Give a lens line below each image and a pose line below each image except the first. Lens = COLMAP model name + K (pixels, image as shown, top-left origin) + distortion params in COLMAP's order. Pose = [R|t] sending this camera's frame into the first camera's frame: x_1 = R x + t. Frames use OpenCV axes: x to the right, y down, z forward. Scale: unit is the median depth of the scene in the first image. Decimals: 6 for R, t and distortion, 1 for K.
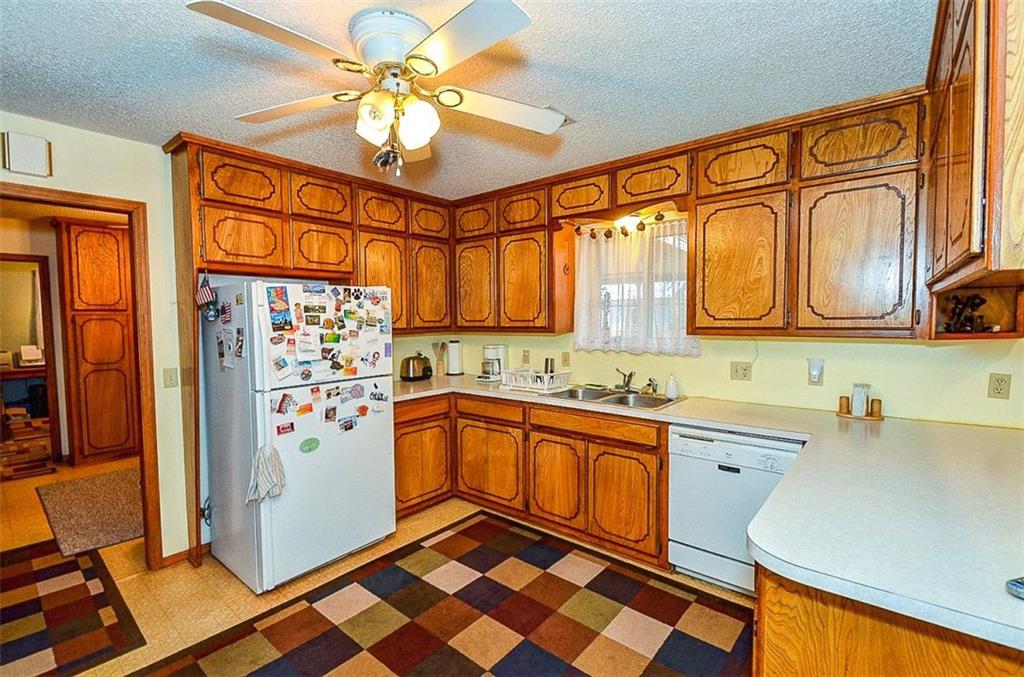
lens RADIAL K [[461.5, 0, 512.0], [0, 461.5, 338.5], [0, 0, 1]] dist [0.001333, -0.011092]
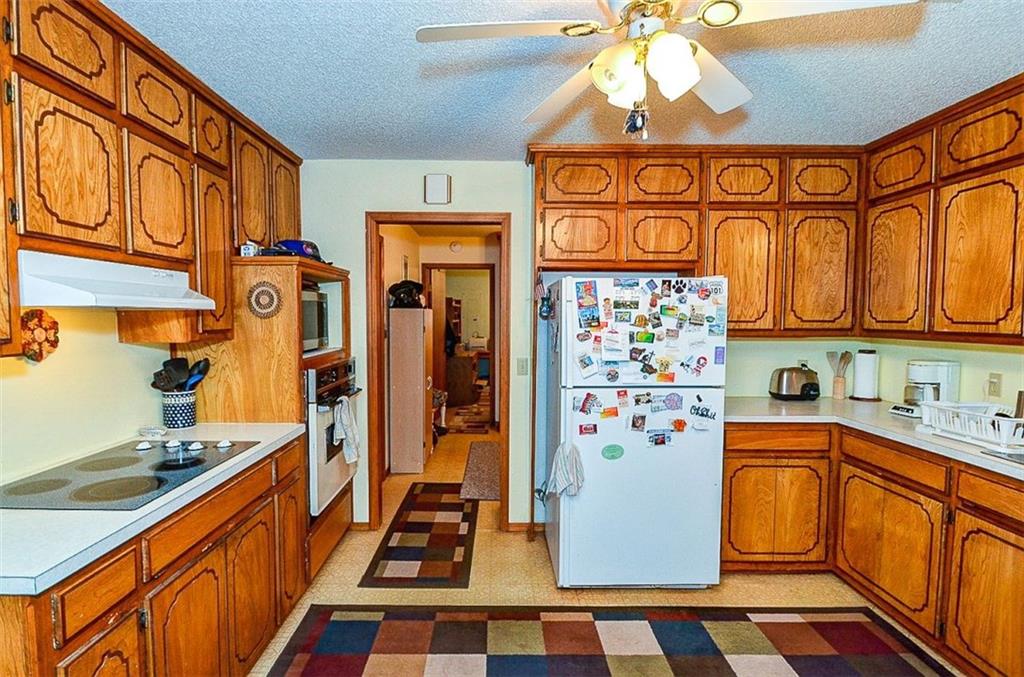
lens RADIAL K [[520.8, 0, 494.4], [0, 520.8, 339.6], [0, 0, 1]] dist [-0.002017, -0.013850]
pose [[0.629667, 0.047120, -0.775435, 0.176382], [-0.044511, 0.998707, 0.024544, -0.007244], [0.775589, 0.019061, 0.630950, 0.128872]]
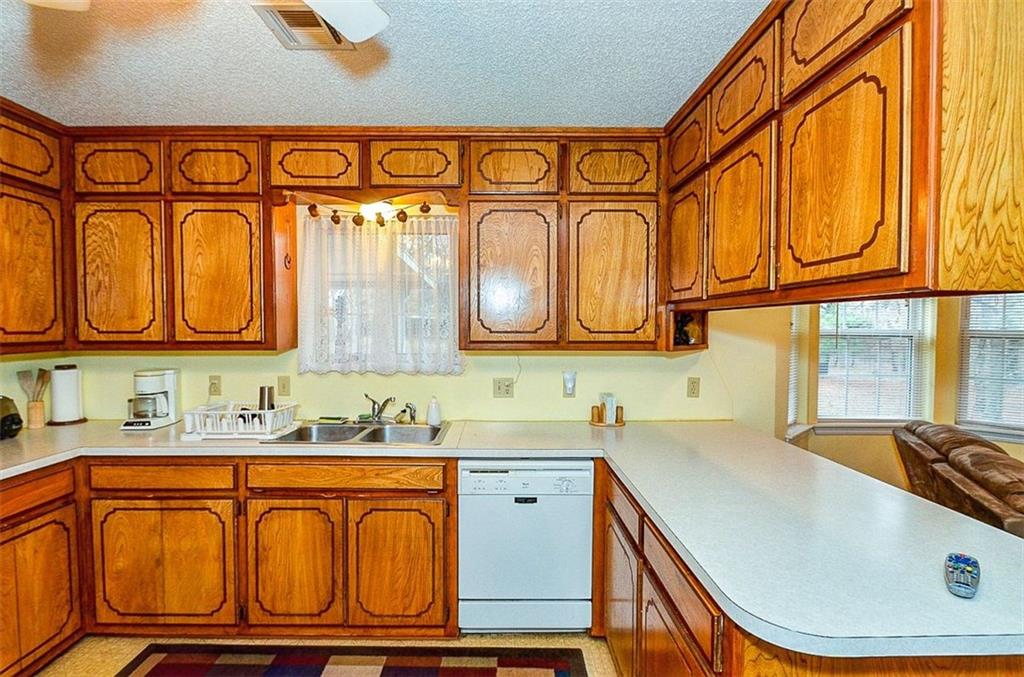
lens RADIAL K [[486.6, 0, 510.0], [0, 486.6, 341.6], [0, 0, 1]] dist [0.002852, -0.011908]
pose [[0.765549, -0.006909, 0.643341, -0.127172], [0.018853, 0.999754, -0.011698, -0.010990], [-0.643102, 0.021084, 0.765490, 0.236026]]
